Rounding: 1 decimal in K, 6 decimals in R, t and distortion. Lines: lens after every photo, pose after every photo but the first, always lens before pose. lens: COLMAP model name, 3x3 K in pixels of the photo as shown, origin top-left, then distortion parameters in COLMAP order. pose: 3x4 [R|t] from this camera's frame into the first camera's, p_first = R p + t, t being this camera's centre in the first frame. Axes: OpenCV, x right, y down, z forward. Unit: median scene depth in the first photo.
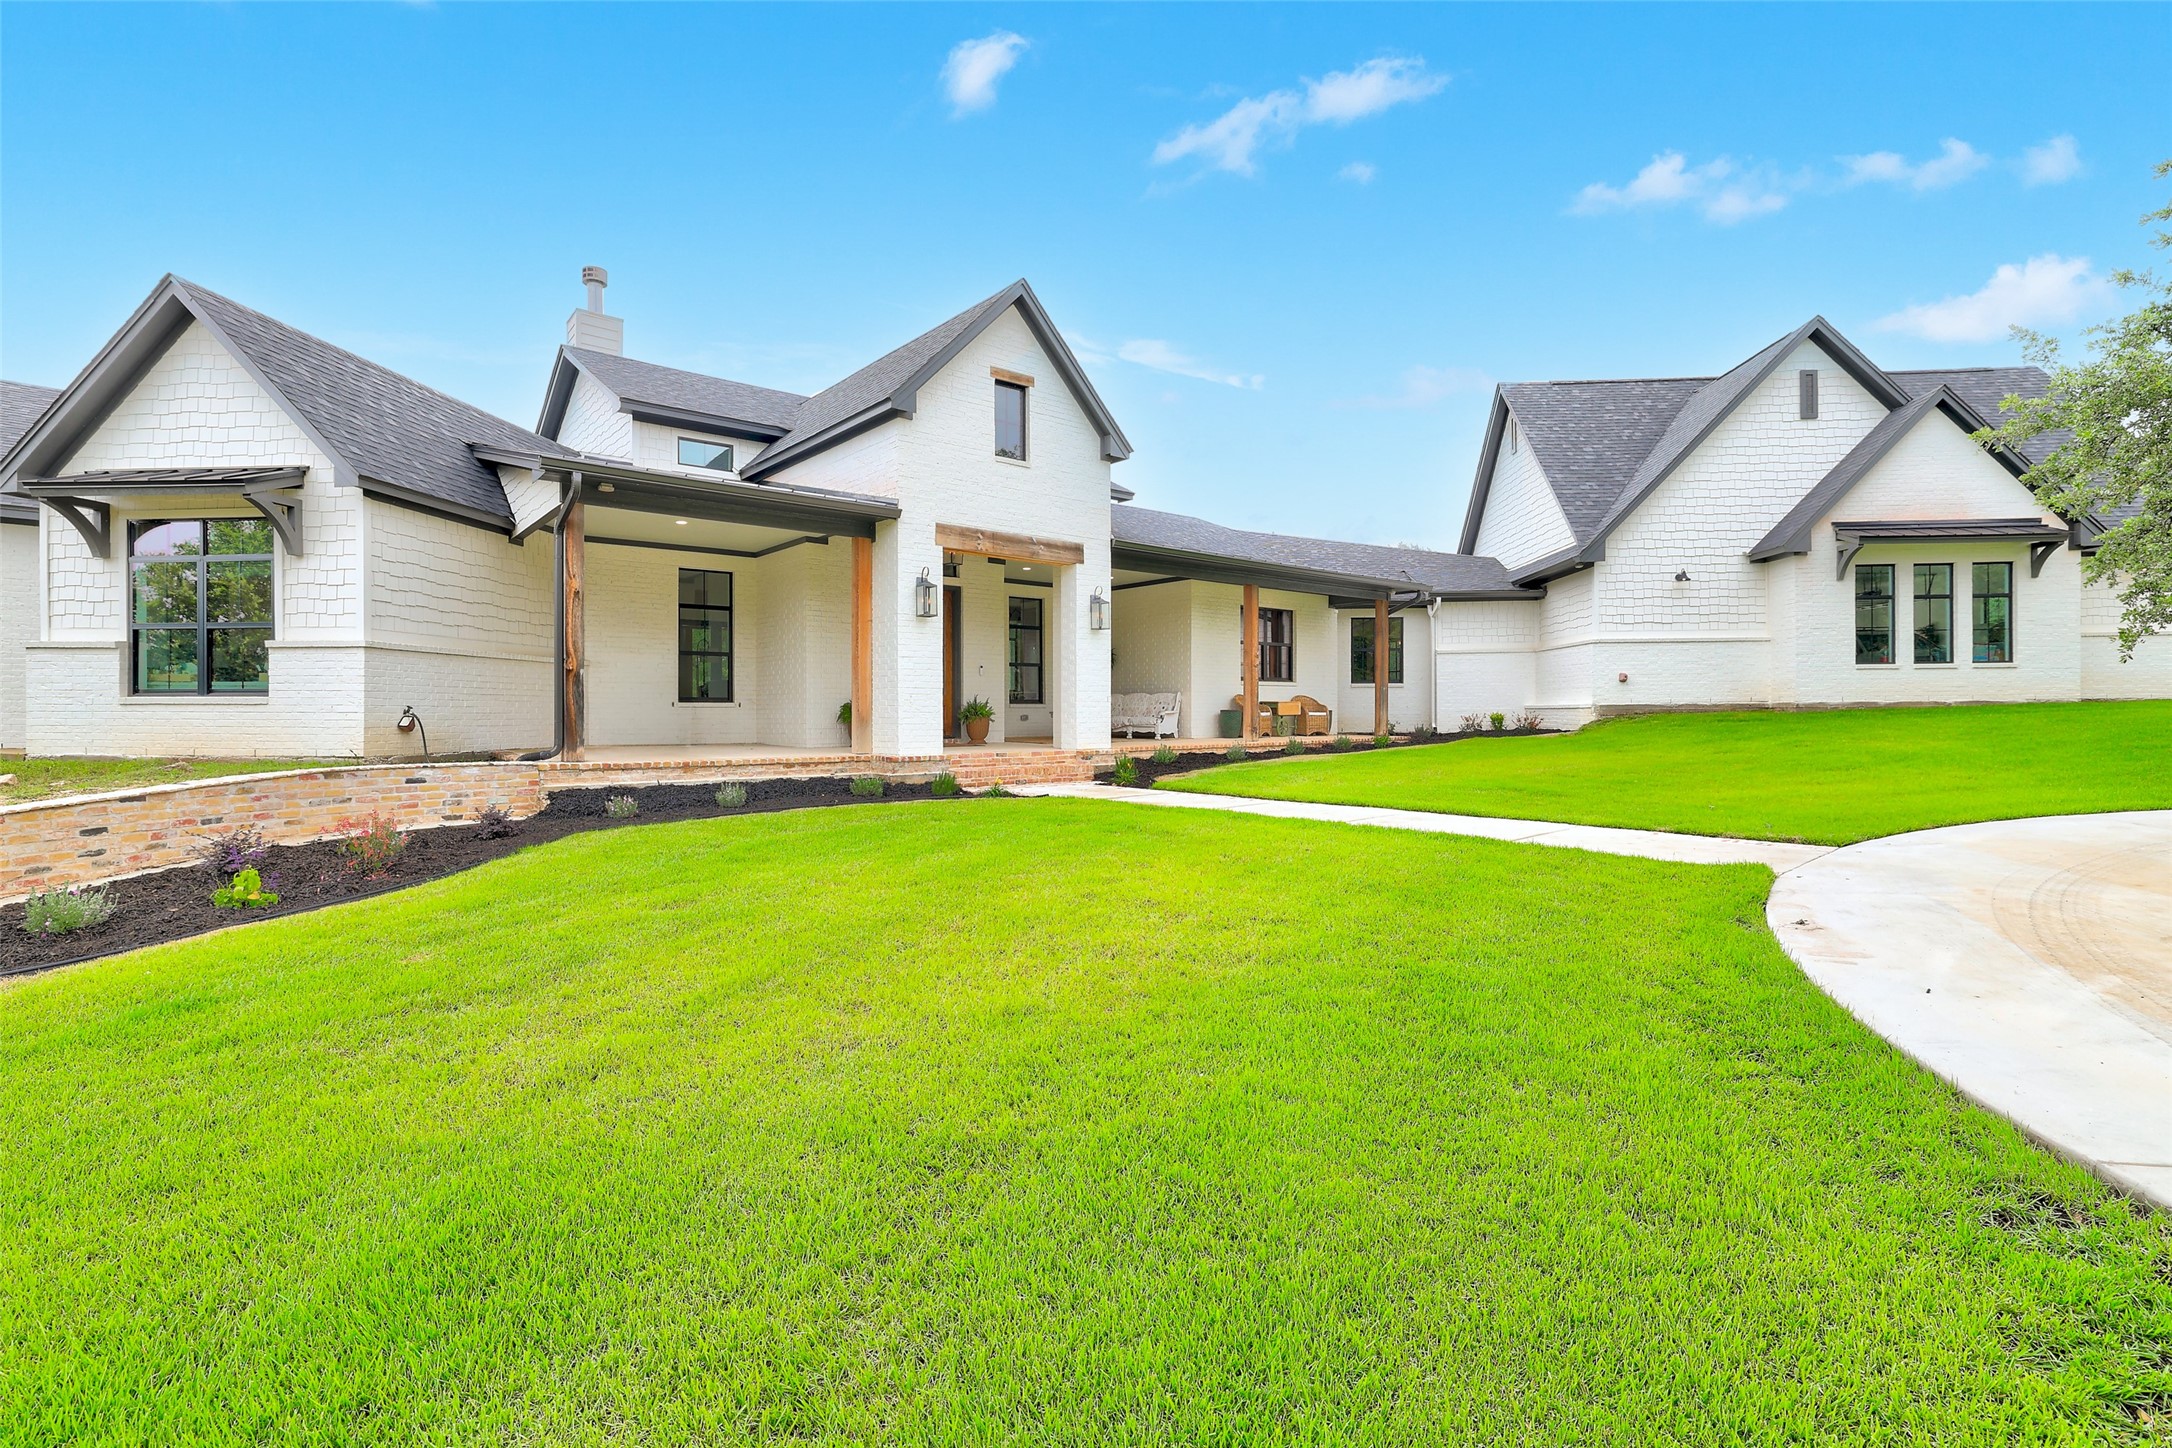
lens RADIAL K [[1012.5, 0, 1084.9], [0, 1012.5, 696.4], [0, 0, 1]] dist [0.000245, 0.025954]
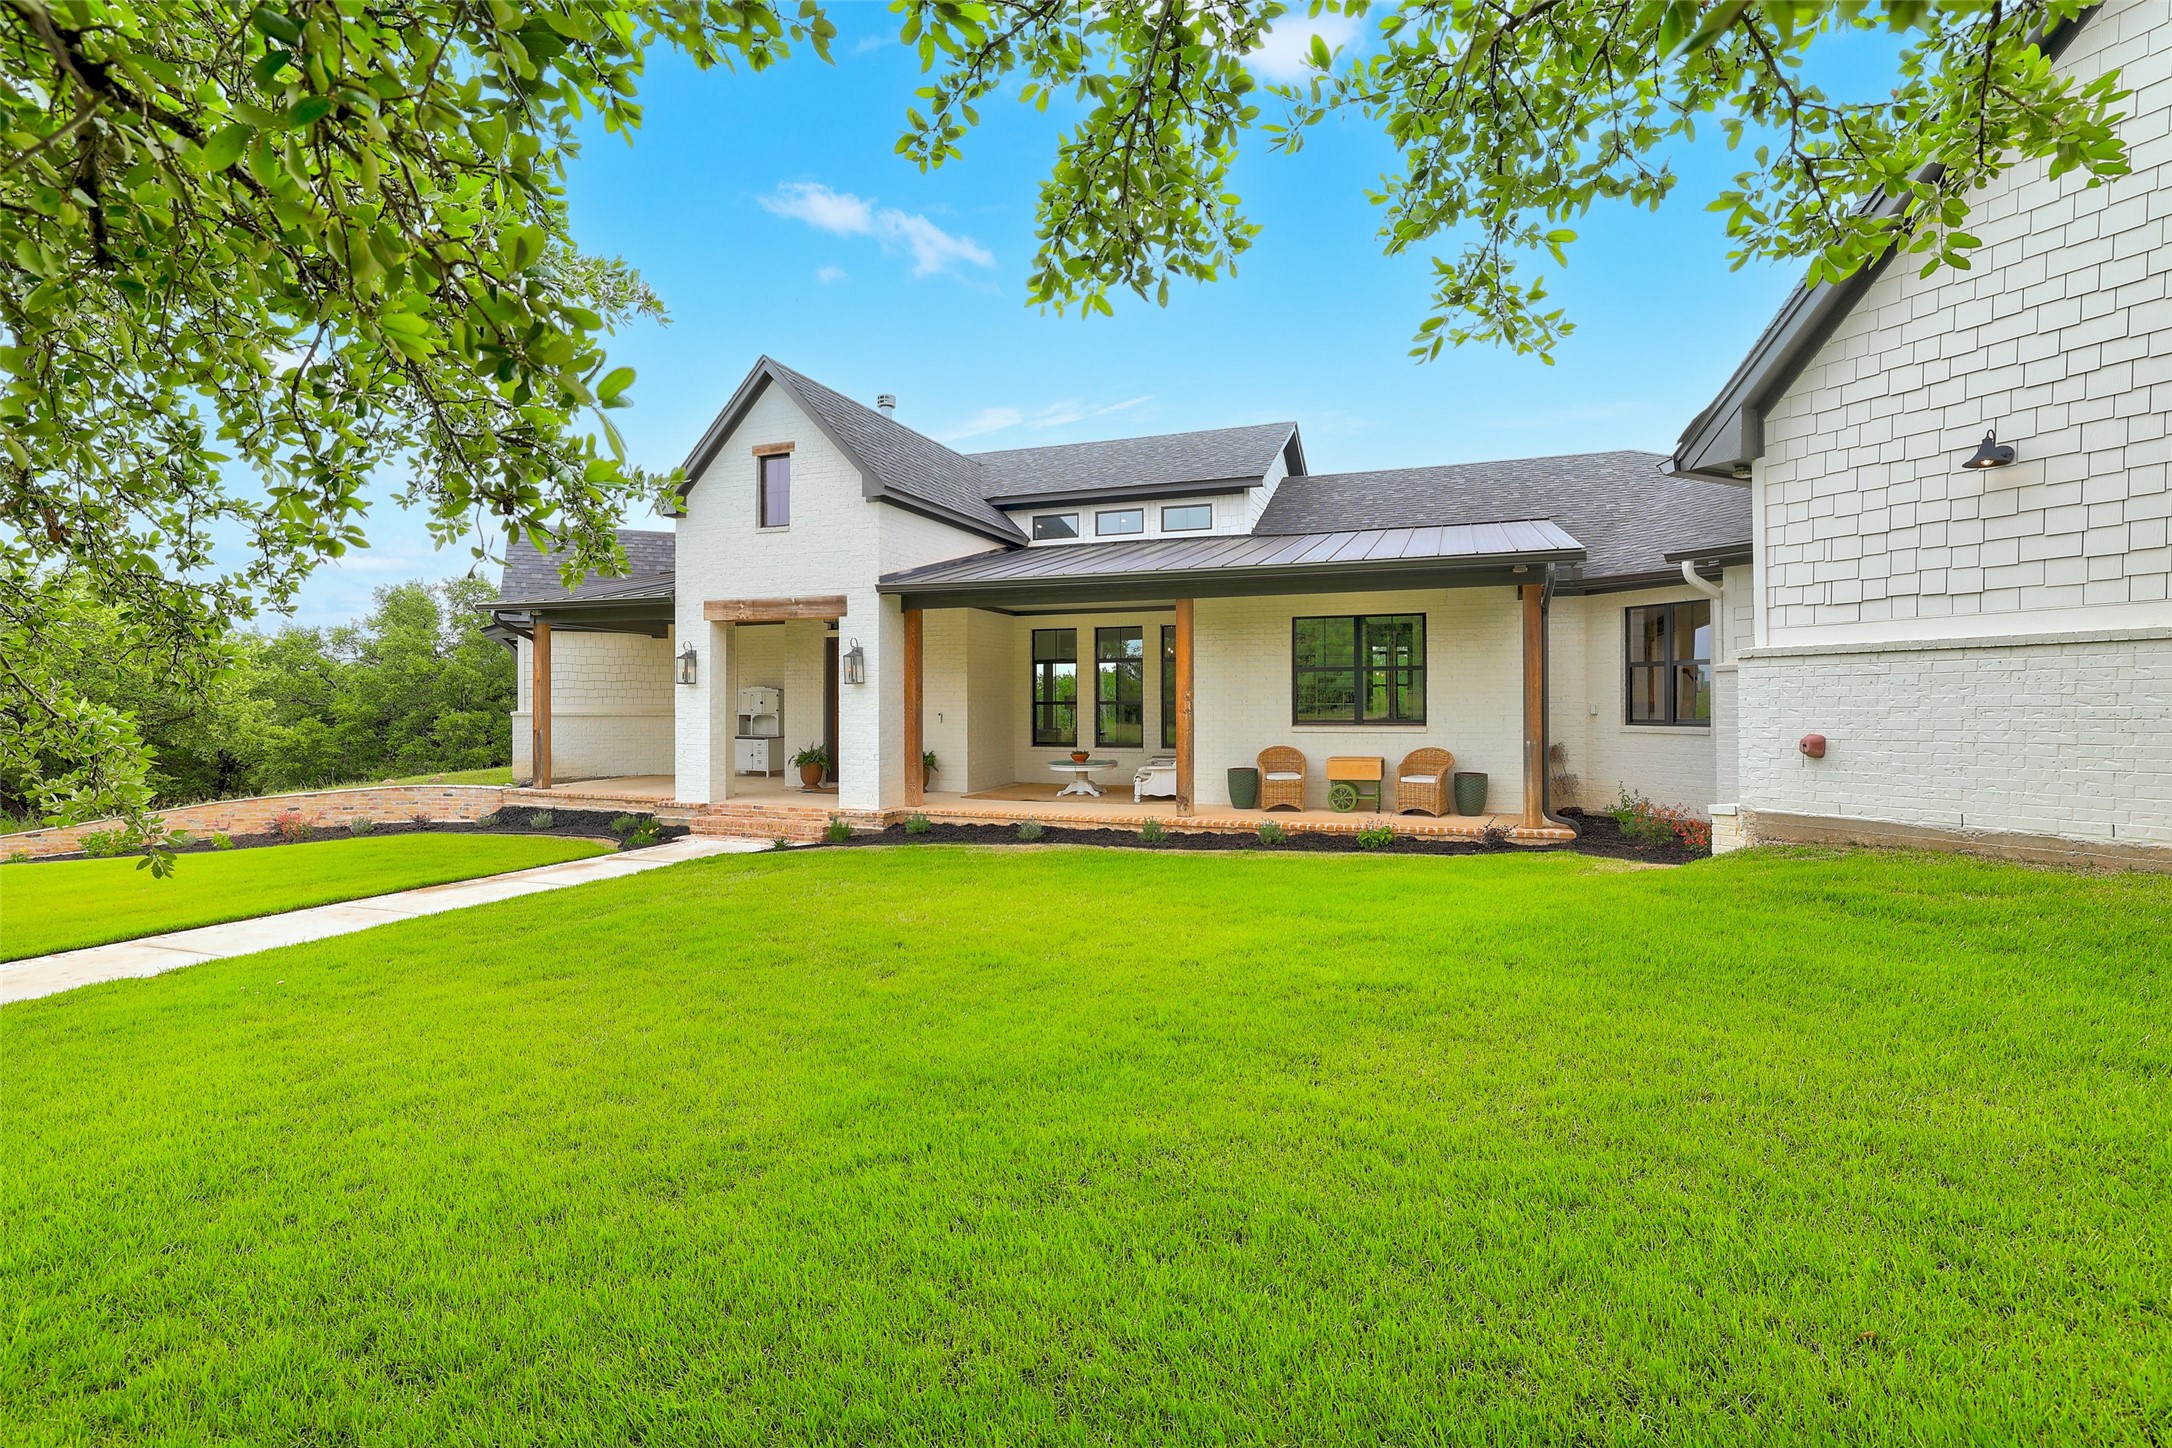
lens RADIAL K [[1056.0, 0, 1083.9], [0, 1056.0, 685.7], [0, 0, 1]] dist [-0.000418, 0.030622]
pose [[0.460892, -0.011882, -0.887377, 1.314135], [0.011489, 0.999906, -0.007421, -0.071507], [0.887382, -0.006775, 0.460985, 0.973418]]
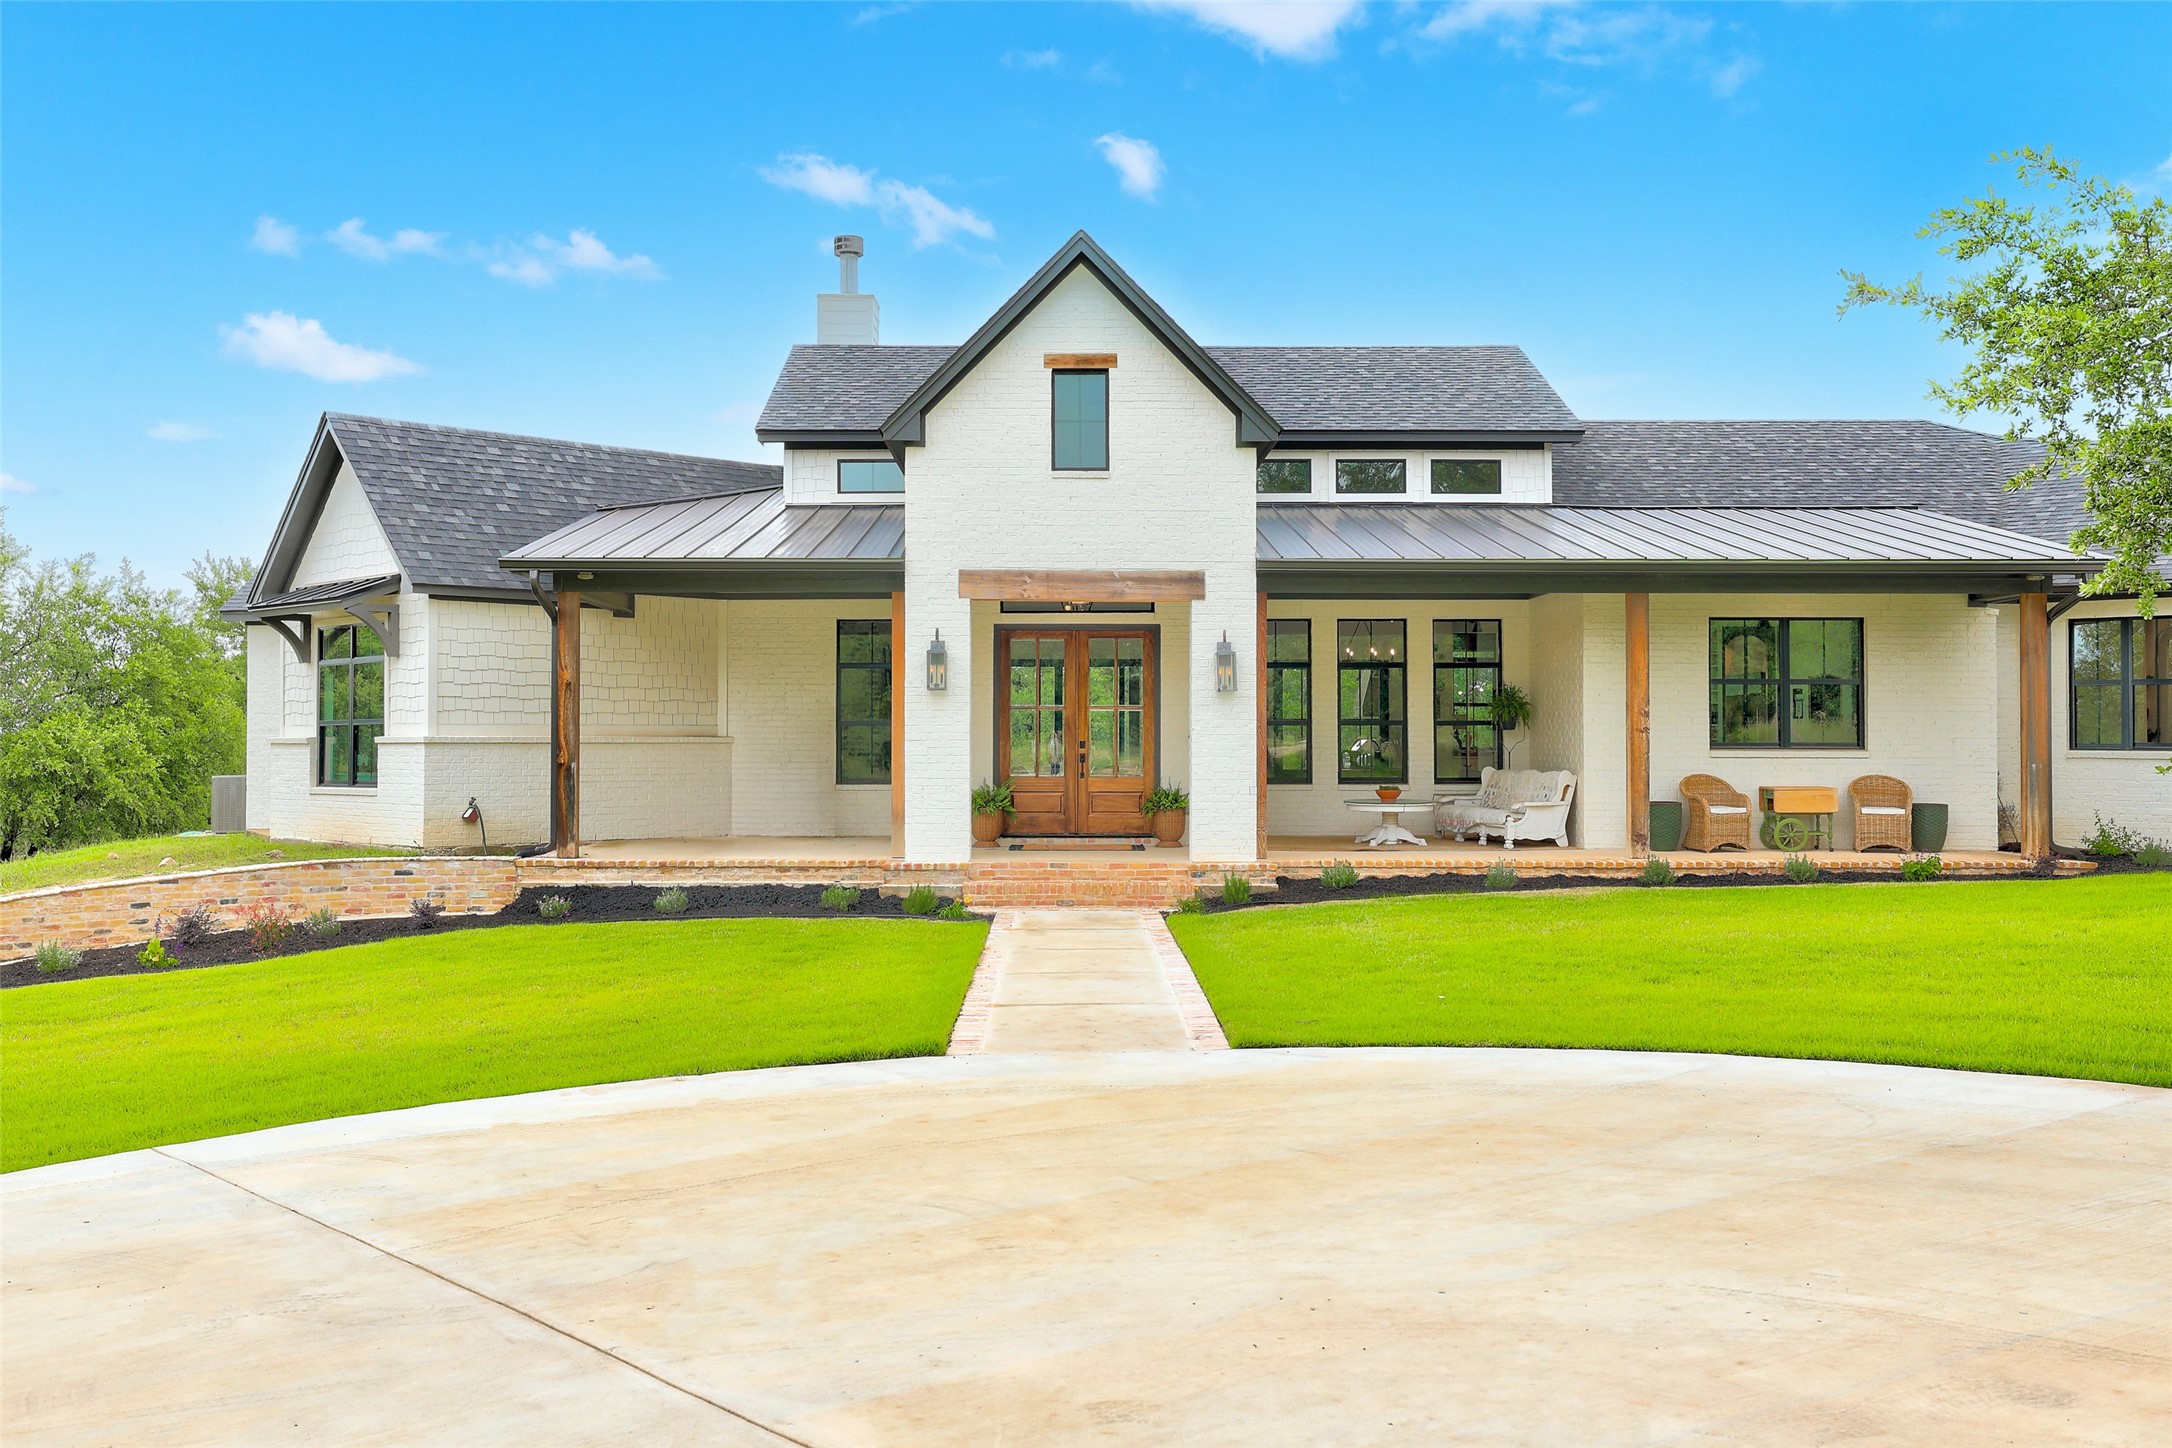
lens RADIAL K [[1987.8, 0, 1085.1], [0, 1987.8, 674.4], [0, 0, 1]] dist [0.147773, 0.009367]
pose [[0.773572, -0.021486, -0.633345, 1.076732], [0.007523, 0.999666, -0.024725, -0.058656], [0.633664, 0.014362, 0.773475, -0.171107]]
